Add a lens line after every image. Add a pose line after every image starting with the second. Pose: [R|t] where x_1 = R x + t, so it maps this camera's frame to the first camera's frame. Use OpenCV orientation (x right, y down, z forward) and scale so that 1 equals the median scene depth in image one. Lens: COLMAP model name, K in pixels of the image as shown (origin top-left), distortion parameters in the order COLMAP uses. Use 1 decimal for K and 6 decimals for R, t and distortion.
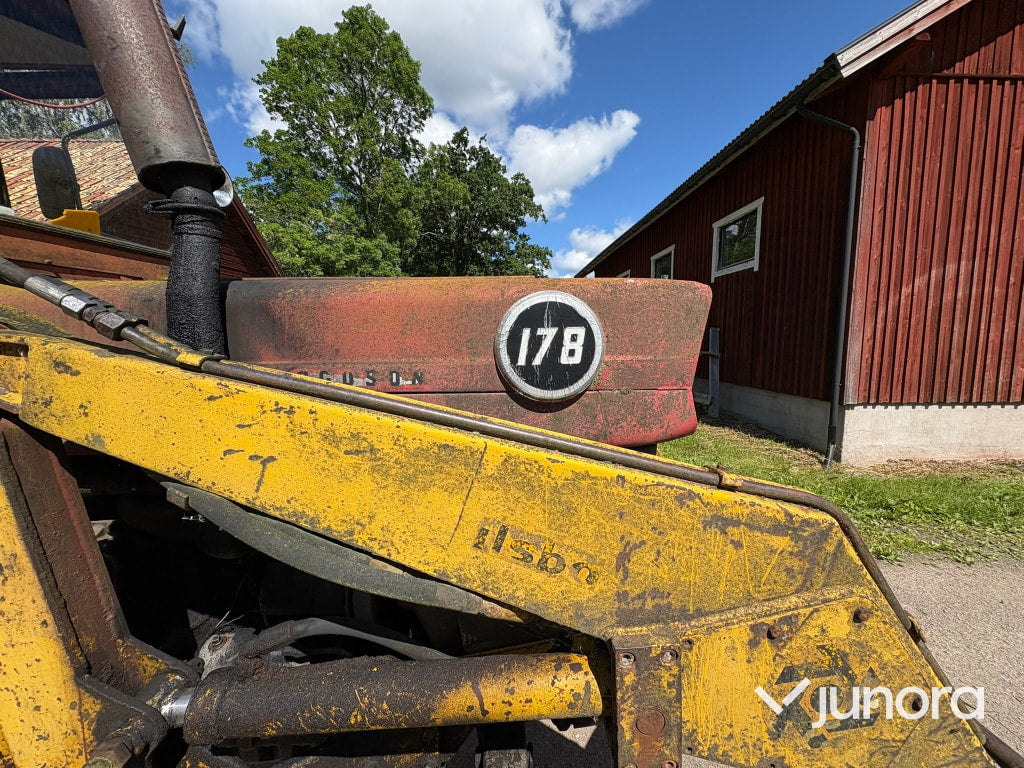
lens RADIAL K [[406.0, 0, 513.7], [0, 406.0, 386.0], [0, 0, 1]] dist [0.003567, -0.000033]
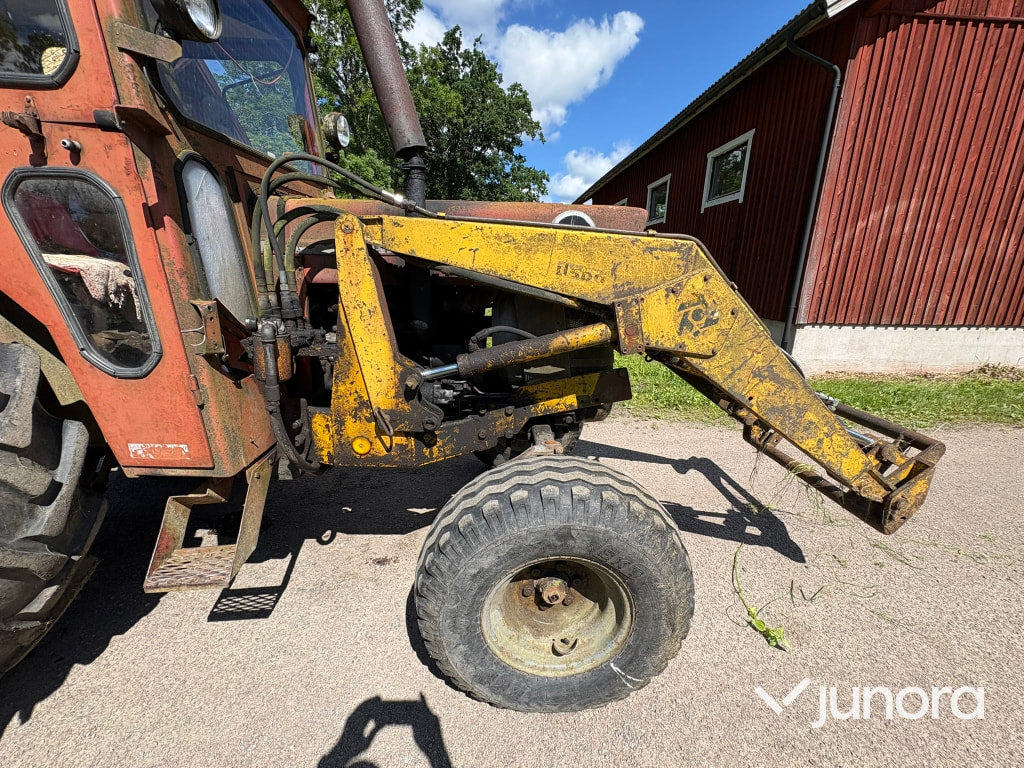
lens RADIAL K [[406.0, 0, 514.0], [0, 406.0, 383.5], [0, 0, 1]] dist [0.003567, -0.000033]
pose [[0.999516, 0.016975, 0.026071, -0.037030], [-0.020849, 0.987479, 0.156364, 0.047811], [-0.023090, -0.156832, 0.987355, -0.175775]]
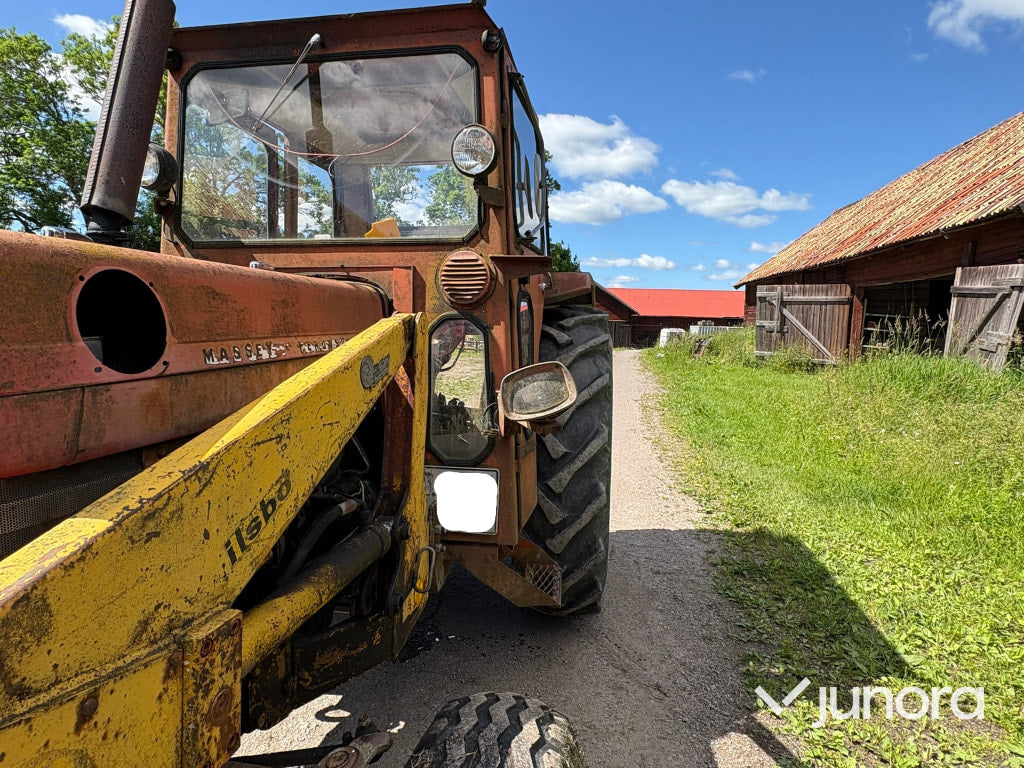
lens RADIAL K [[559.6, 0, 509.2], [0, 559.6, 382.8], [0, 0, 1]] dist [0.000919, 0.001177]
pose [[-0.175414, 0.113538, -0.977926, 0.149318], [-0.138607, 0.980585, 0.138709, -0.049679], [0.974689, 0.159879, -0.156271, 0.387016]]
